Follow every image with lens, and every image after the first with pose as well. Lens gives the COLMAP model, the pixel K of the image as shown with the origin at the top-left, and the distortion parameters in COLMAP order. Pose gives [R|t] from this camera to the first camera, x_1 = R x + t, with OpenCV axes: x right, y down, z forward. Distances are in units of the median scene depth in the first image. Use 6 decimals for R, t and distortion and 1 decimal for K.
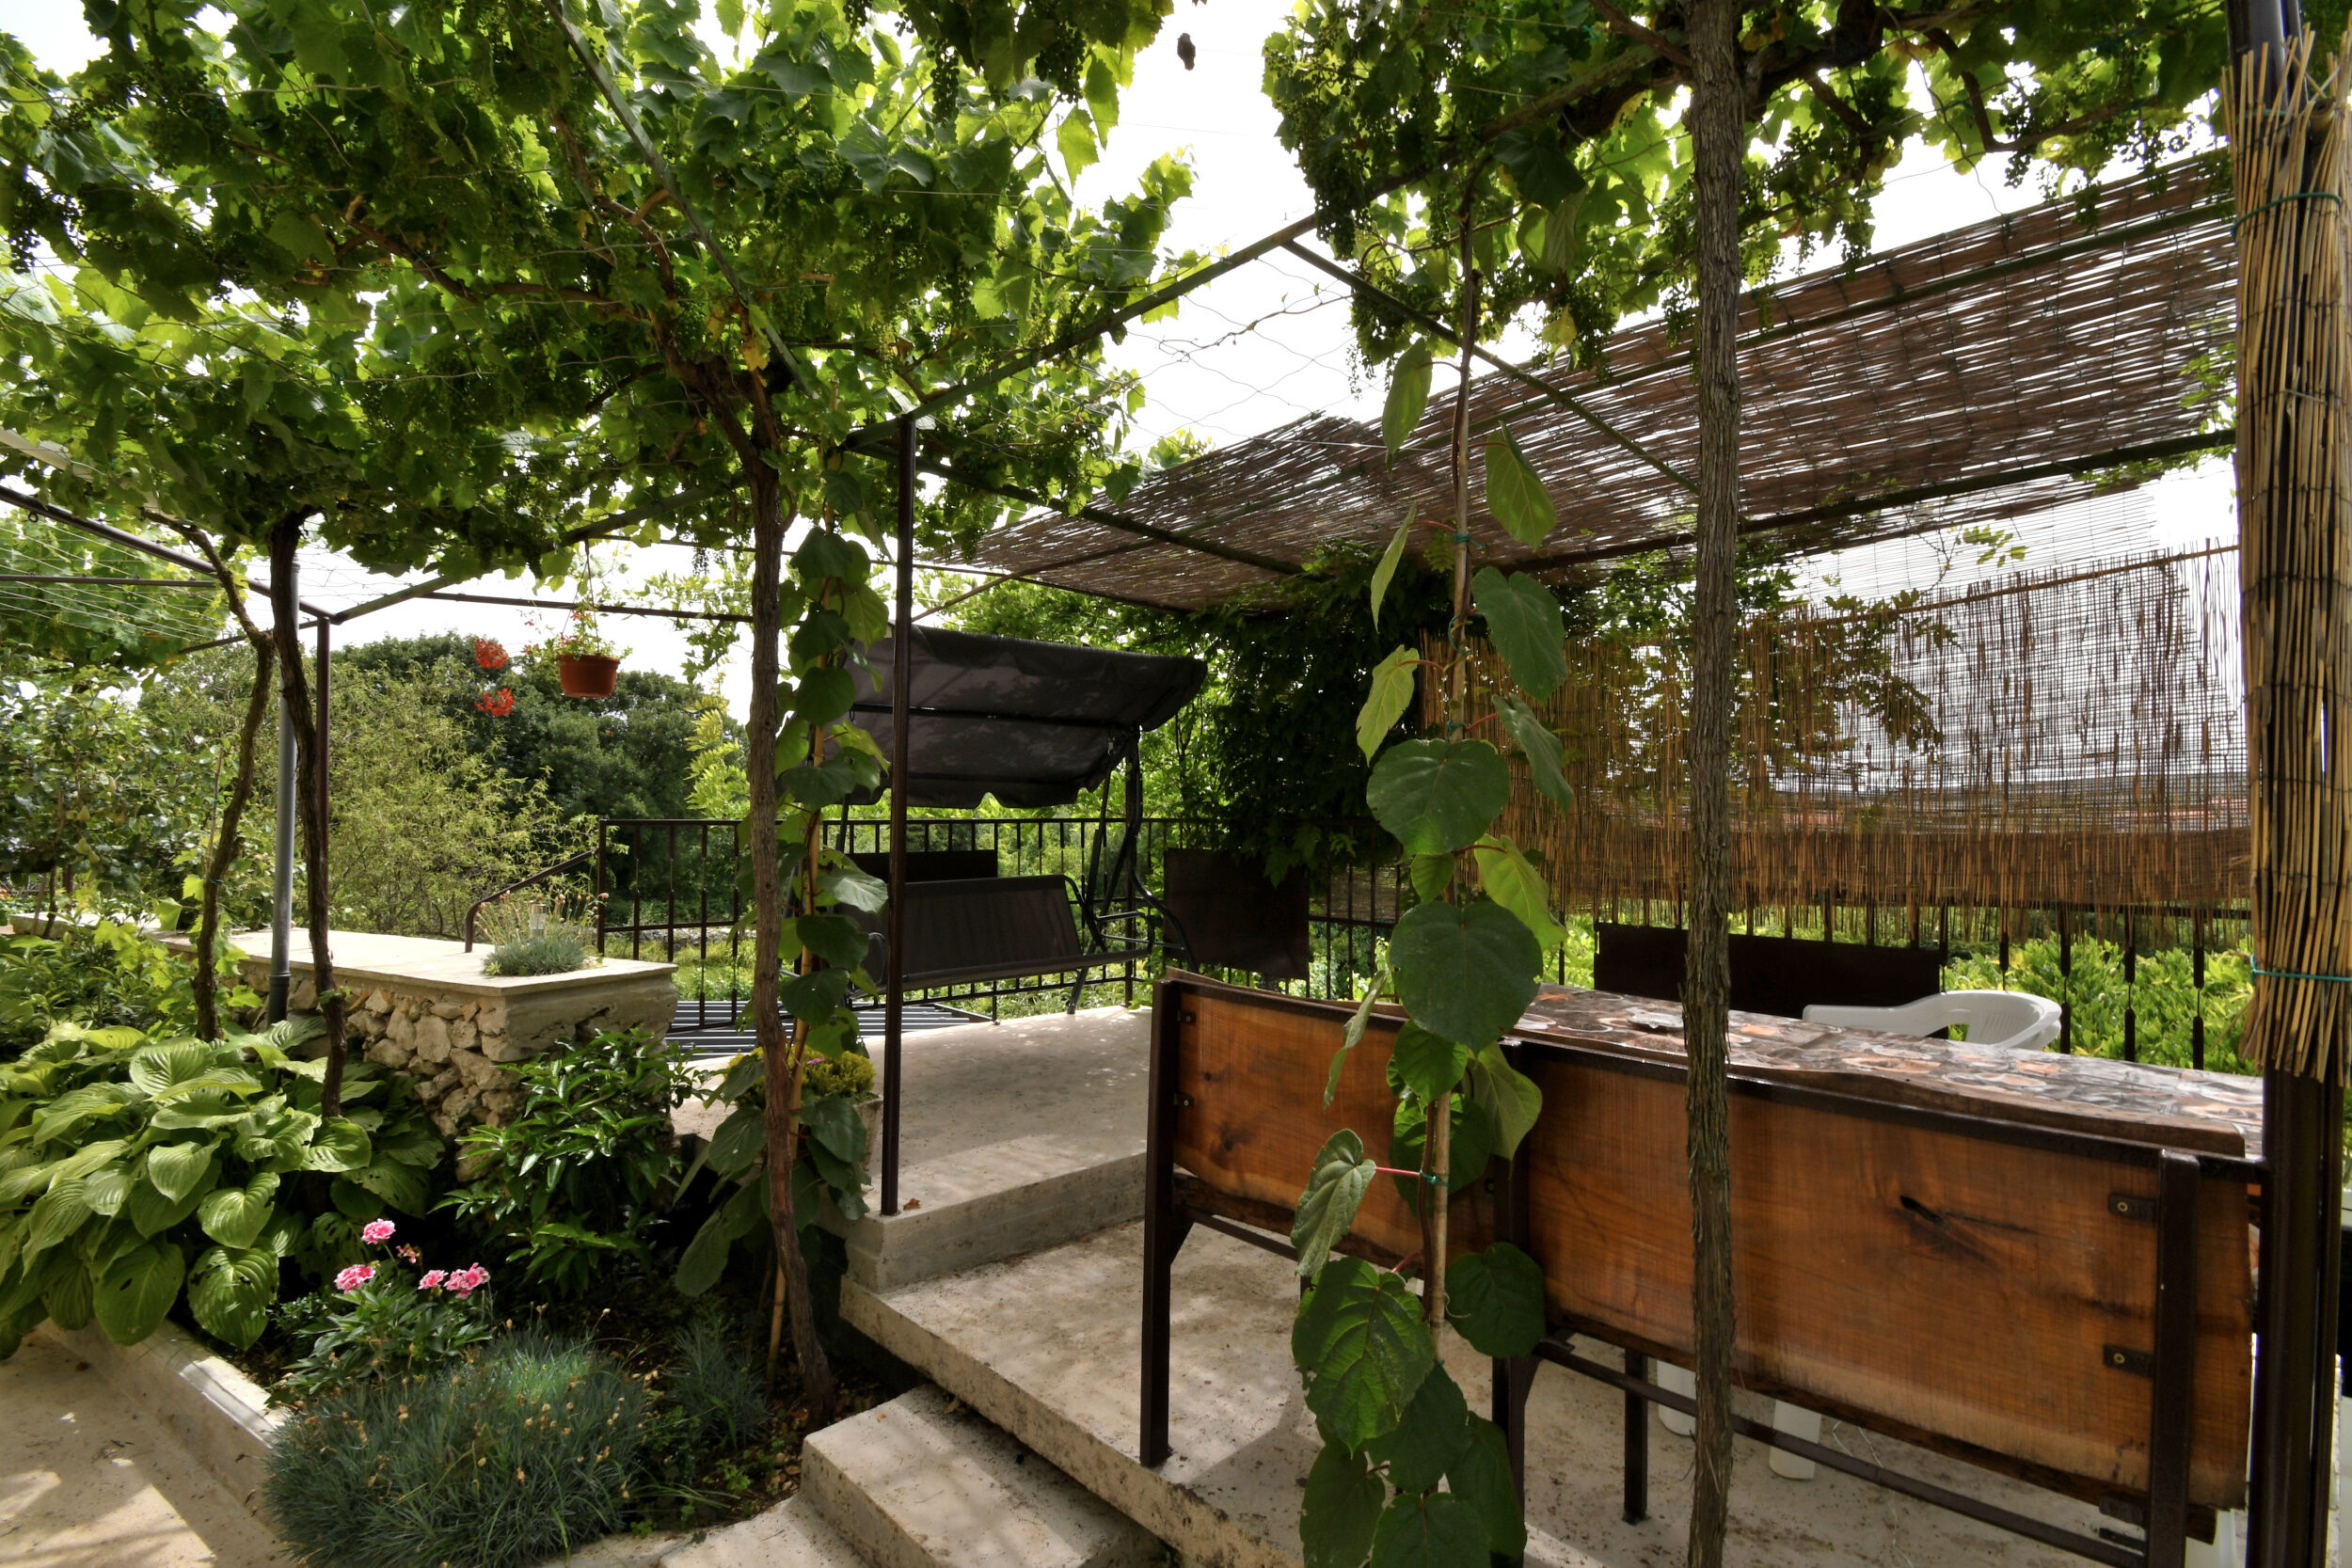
lens RADIAL K [[1049.5, 0, 1176.0], [0, 1049.5, 784.0], [0, 0, 1]] dist [0.021504, -0.026732]
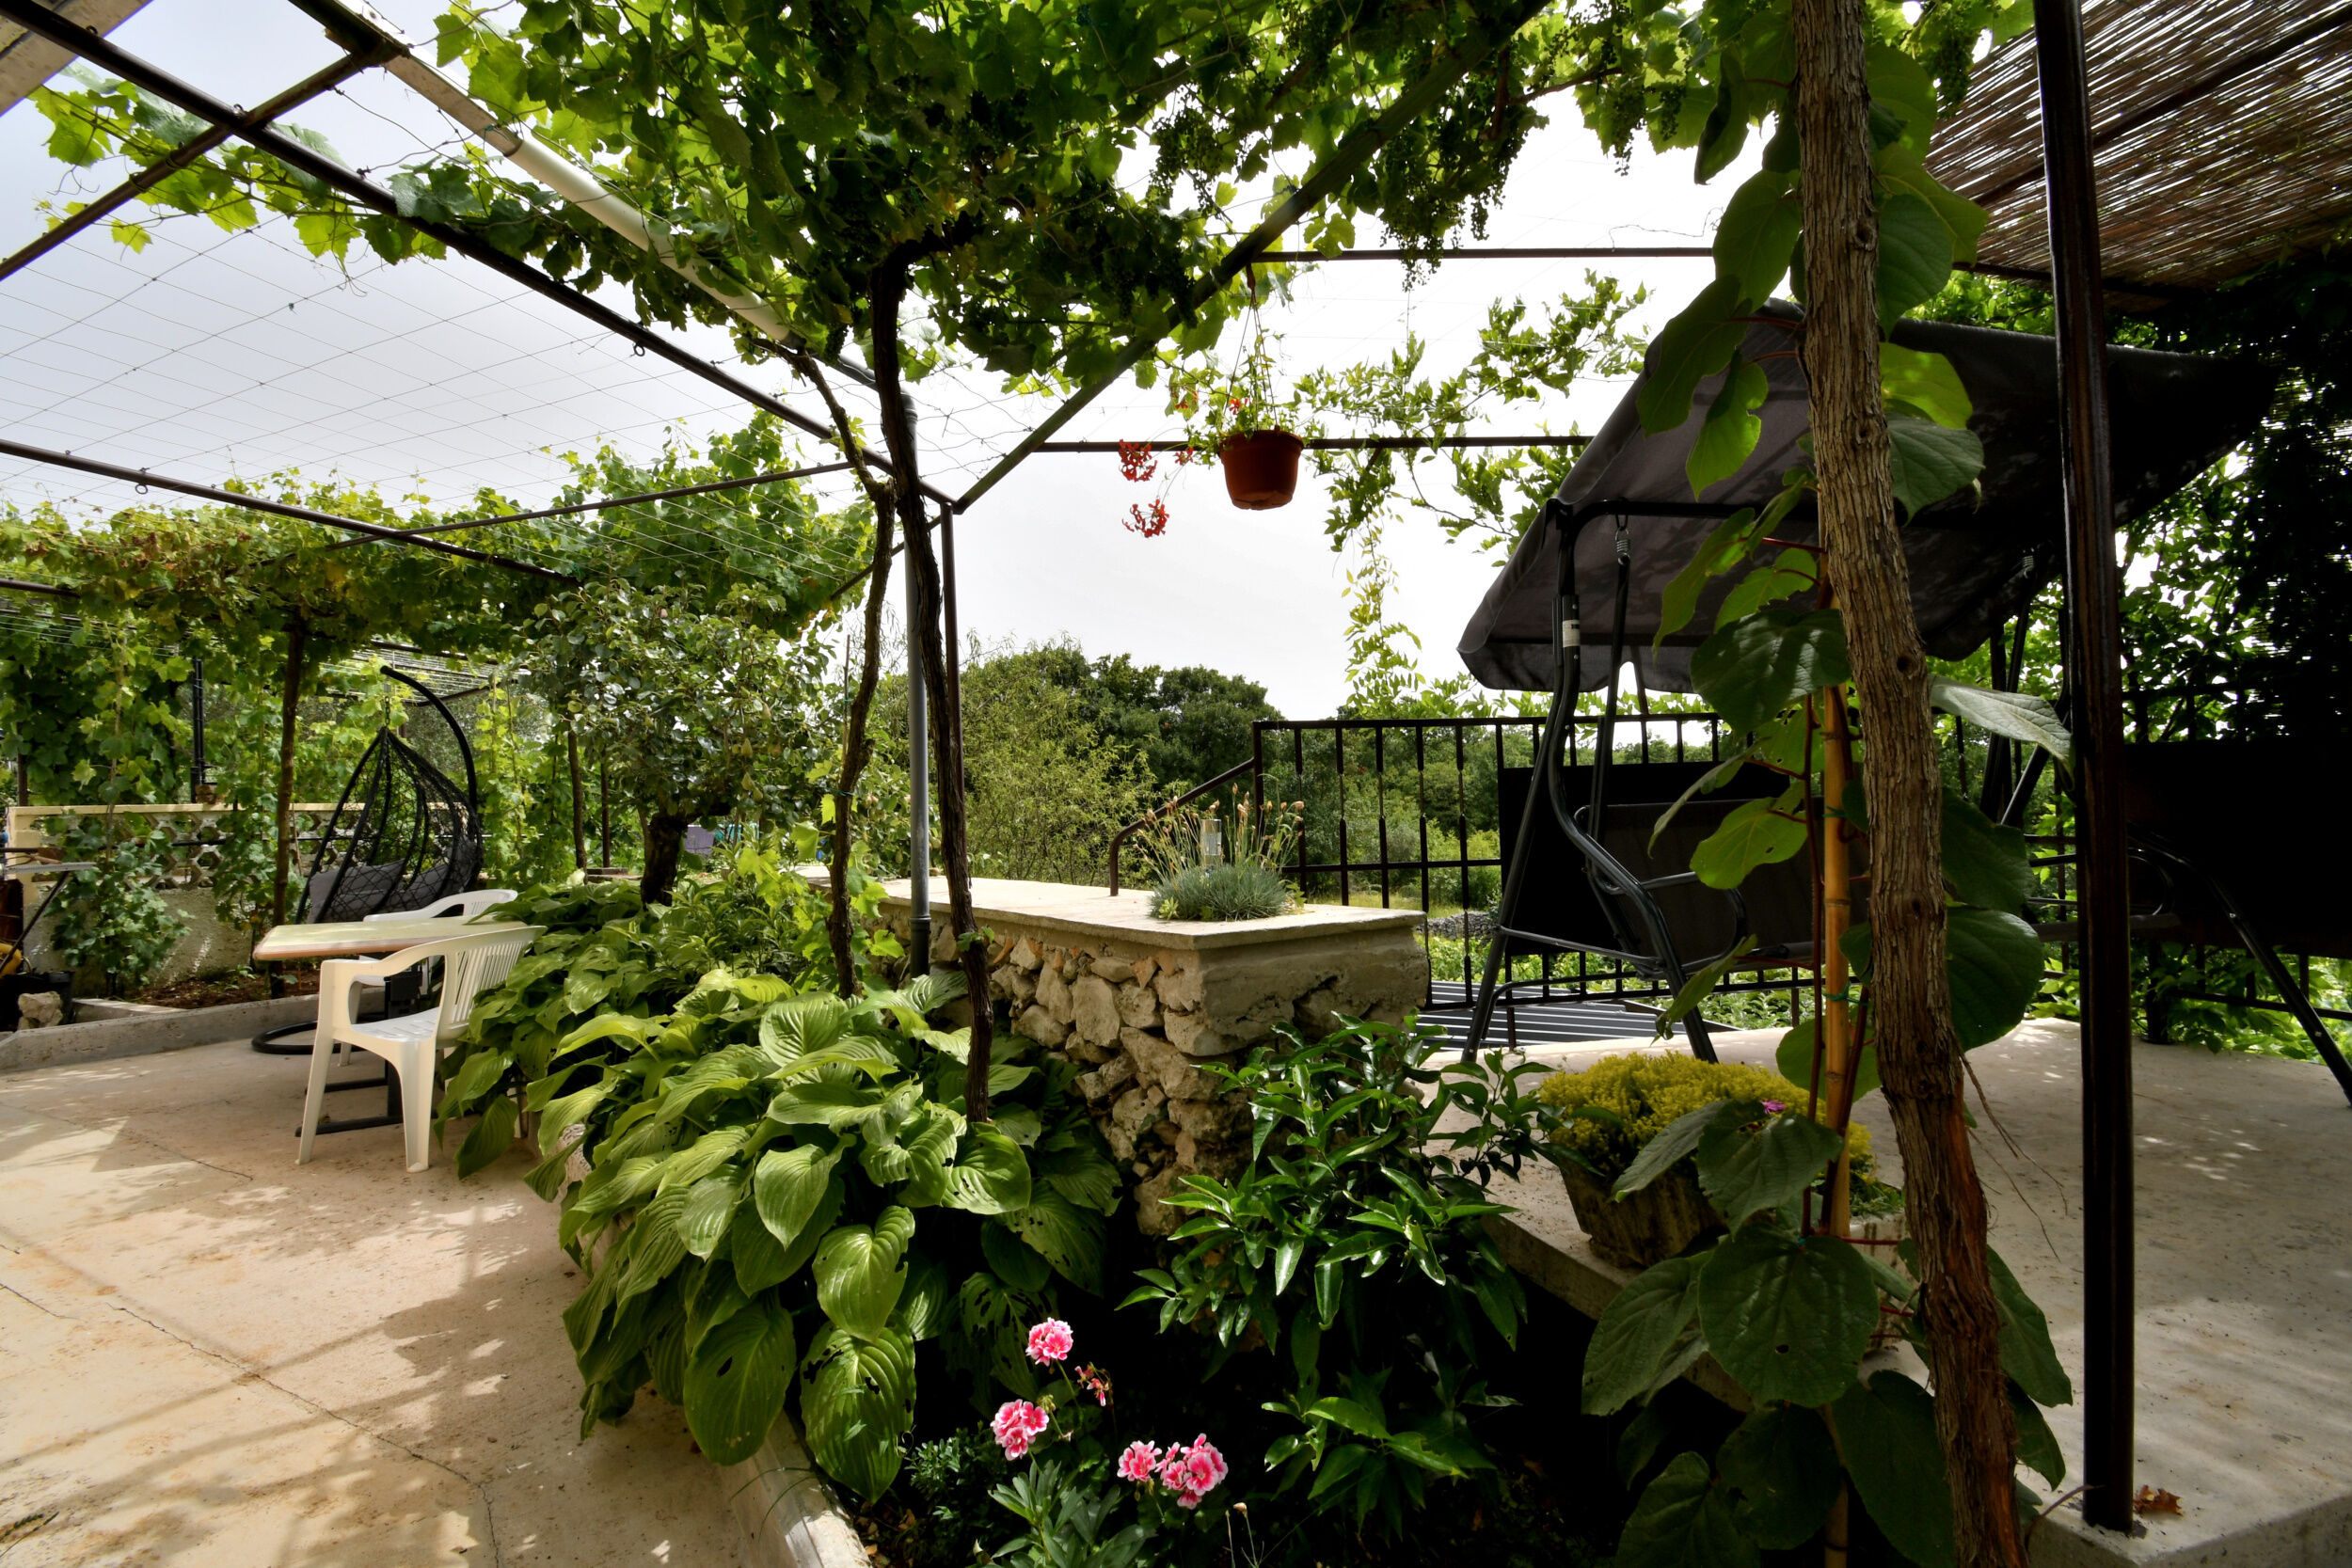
lens RADIAL K [[1022.0, 0, 1176.0], [0, 1022.0, 784.0], [0, 0, 1]] dist [0.028363, -0.022579]
pose [[0.887479, -0.040246, -0.459087, -0.360236], [0.045079, 0.998983, -0.000432, 0.101479], [0.458637, -0.020312, 0.888391, 0.452613]]
